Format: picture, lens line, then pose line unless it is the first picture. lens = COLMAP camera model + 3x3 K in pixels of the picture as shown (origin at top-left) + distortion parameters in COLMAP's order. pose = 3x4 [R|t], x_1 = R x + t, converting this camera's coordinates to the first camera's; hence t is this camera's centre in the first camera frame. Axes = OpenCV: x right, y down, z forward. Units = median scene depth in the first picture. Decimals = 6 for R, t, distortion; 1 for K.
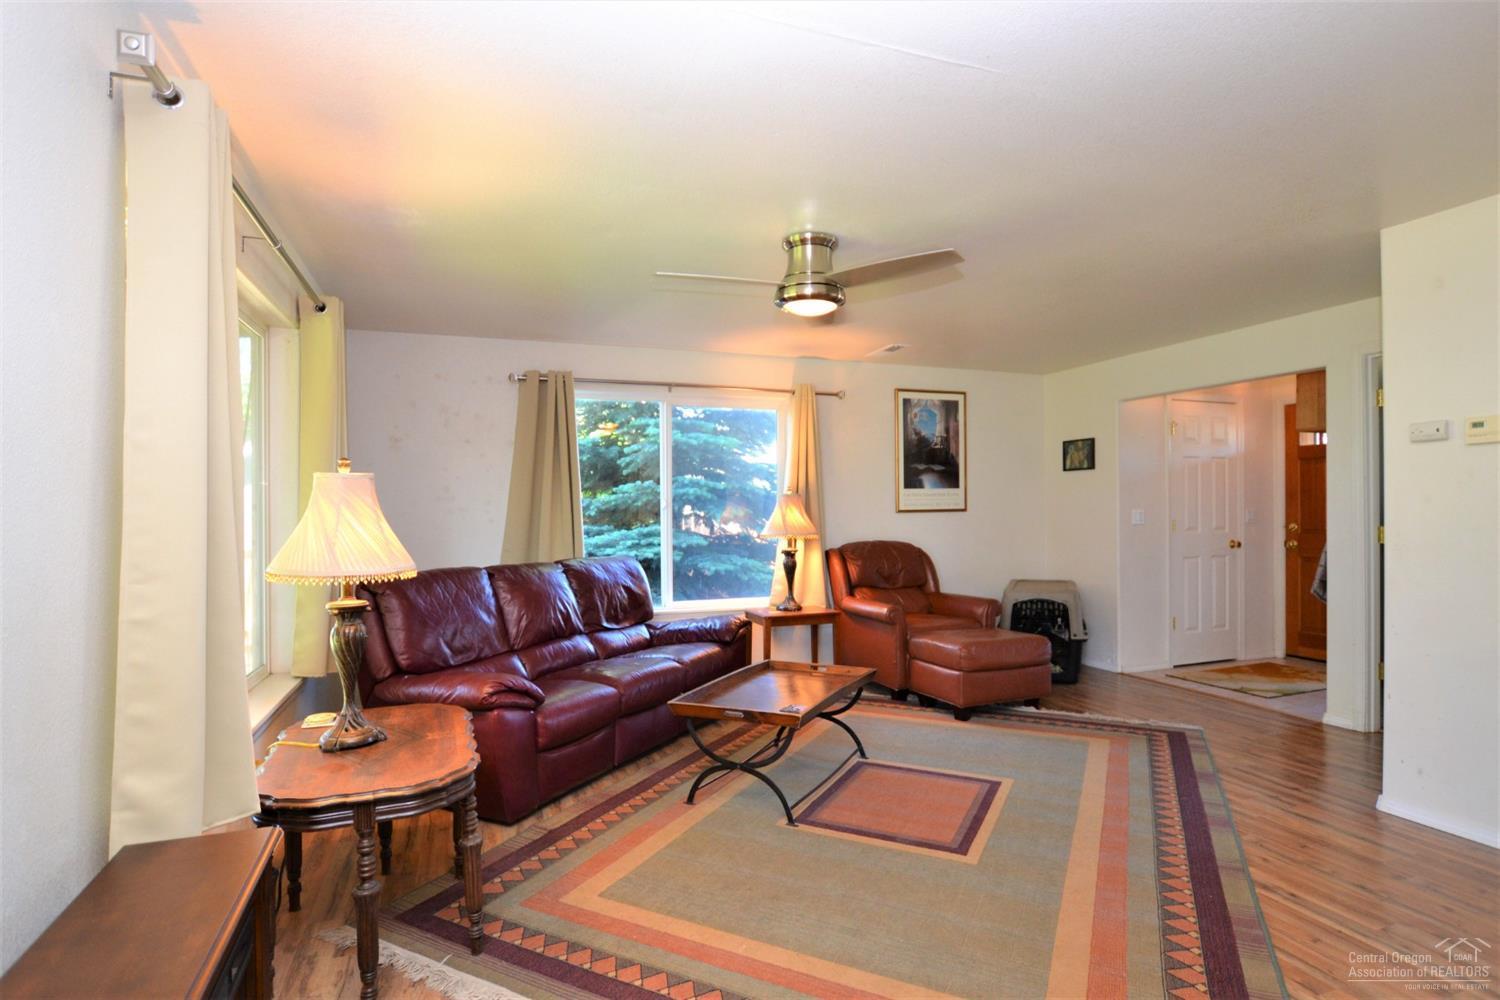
lens RADIAL K [[805.9, 0, 755.9], [0, 805.9, 506.1], [0, 0, 1]] dist [-0.000815, 0.000396]
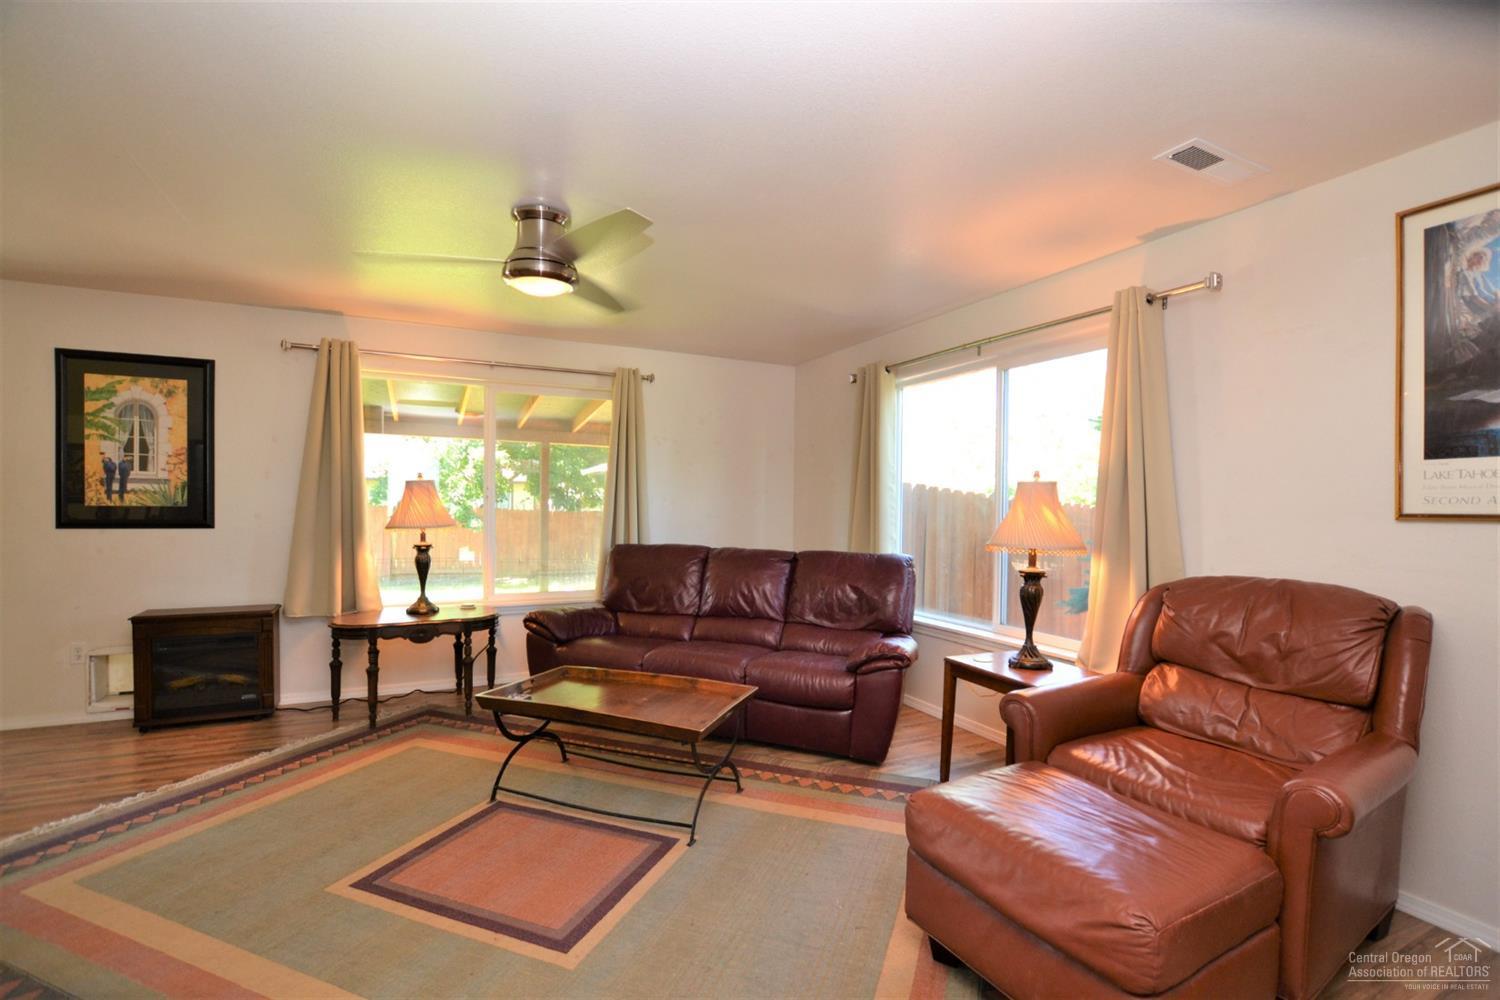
lens RADIAL K [[689.4, 0, 750.0], [0, 689.4, 500.0], [0, 0, 1]] dist [-0.023092, 0.000221]
pose [[0.063612, 0.007583, -0.997946, 0.652880], [0.000130, 0.999971, 0.007607, -0.005911], [0.997975, -0.000614, 0.063609, 0.868739]]
